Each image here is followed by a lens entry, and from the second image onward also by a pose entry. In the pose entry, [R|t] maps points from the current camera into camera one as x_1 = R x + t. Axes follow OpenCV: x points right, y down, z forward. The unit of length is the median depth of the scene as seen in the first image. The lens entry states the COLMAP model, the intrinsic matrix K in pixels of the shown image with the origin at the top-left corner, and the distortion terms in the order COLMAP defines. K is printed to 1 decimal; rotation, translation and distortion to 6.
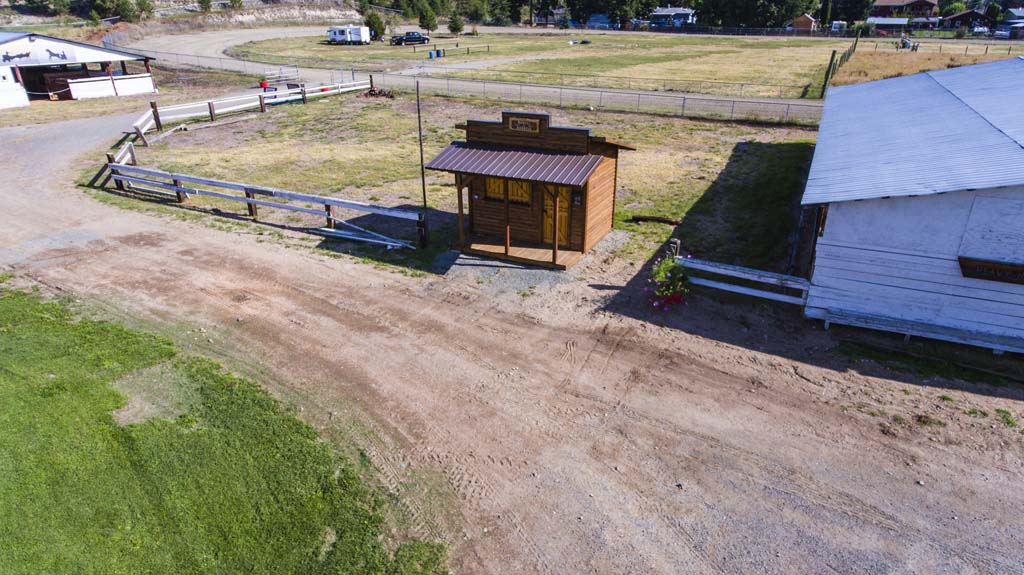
lens RADIAL K [[604.8, 0, 523.0], [0, 604.8, 284.8], [0, 0, 1]] dist [0.006392, -0.005163]
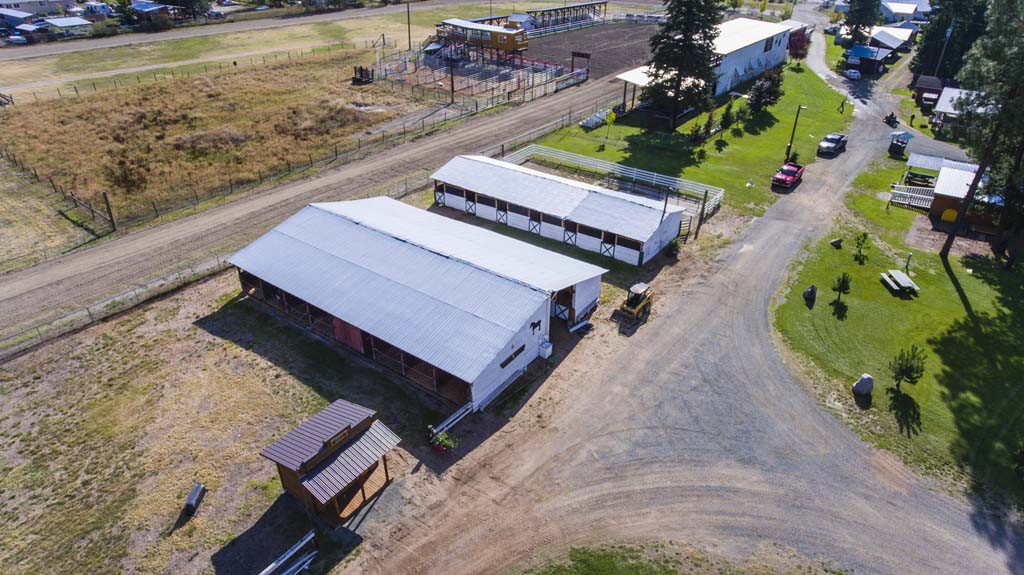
lens RADIAL K [[604.8, 0, 522.5], [0, 604.8, 286.1], [0, 0, 1]] dist [0.006392, -0.005163]
pose [[0.161405, -0.506459, 0.847023, -1.099056], [0.390410, 0.821030, 0.416522, -1.088428], [-0.906382, 0.263457, 0.330245, -0.117509]]
